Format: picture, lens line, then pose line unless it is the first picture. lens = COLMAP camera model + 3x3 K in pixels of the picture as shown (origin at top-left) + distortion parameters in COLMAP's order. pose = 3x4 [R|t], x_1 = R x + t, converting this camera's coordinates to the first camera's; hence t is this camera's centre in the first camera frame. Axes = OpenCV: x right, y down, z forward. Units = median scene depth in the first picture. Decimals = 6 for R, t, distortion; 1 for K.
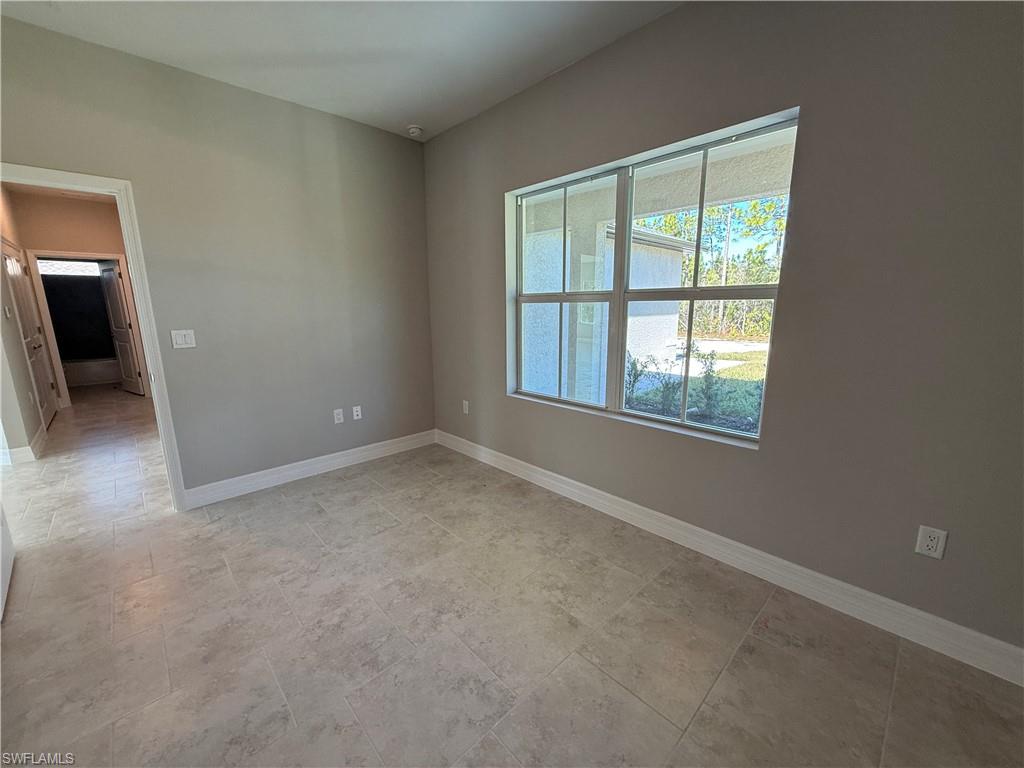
lens RADIAL K [[408.0, 0, 508.3], [0, 408.0, 386.2], [0, 0, 1]] dist [-0.000933, 0.000694]
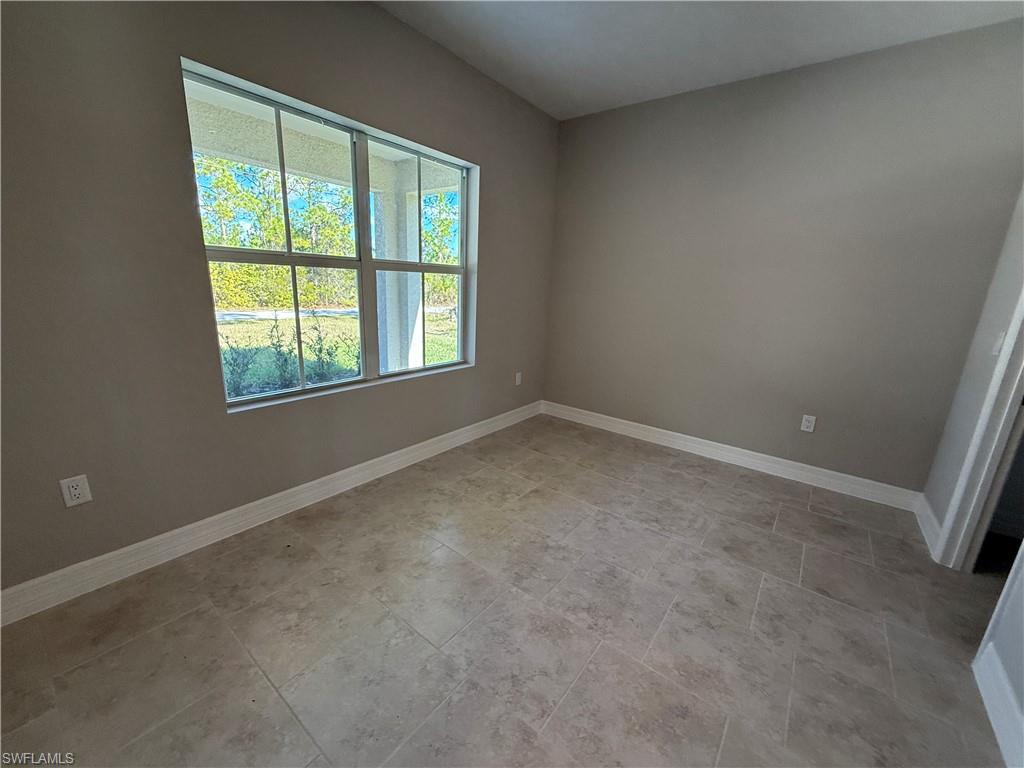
lens RADIAL K [[408.0, 0, 509.9], [0, 408.0, 386.4], [0, 0, 1]] dist [-0.000933, 0.000694]
pose [[-0.149811, -0.243640, 0.958226, -0.922448], [0.153250, 0.951728, 0.265948, -0.165330], [-0.976766, 0.186690, -0.105241, 0.913521]]
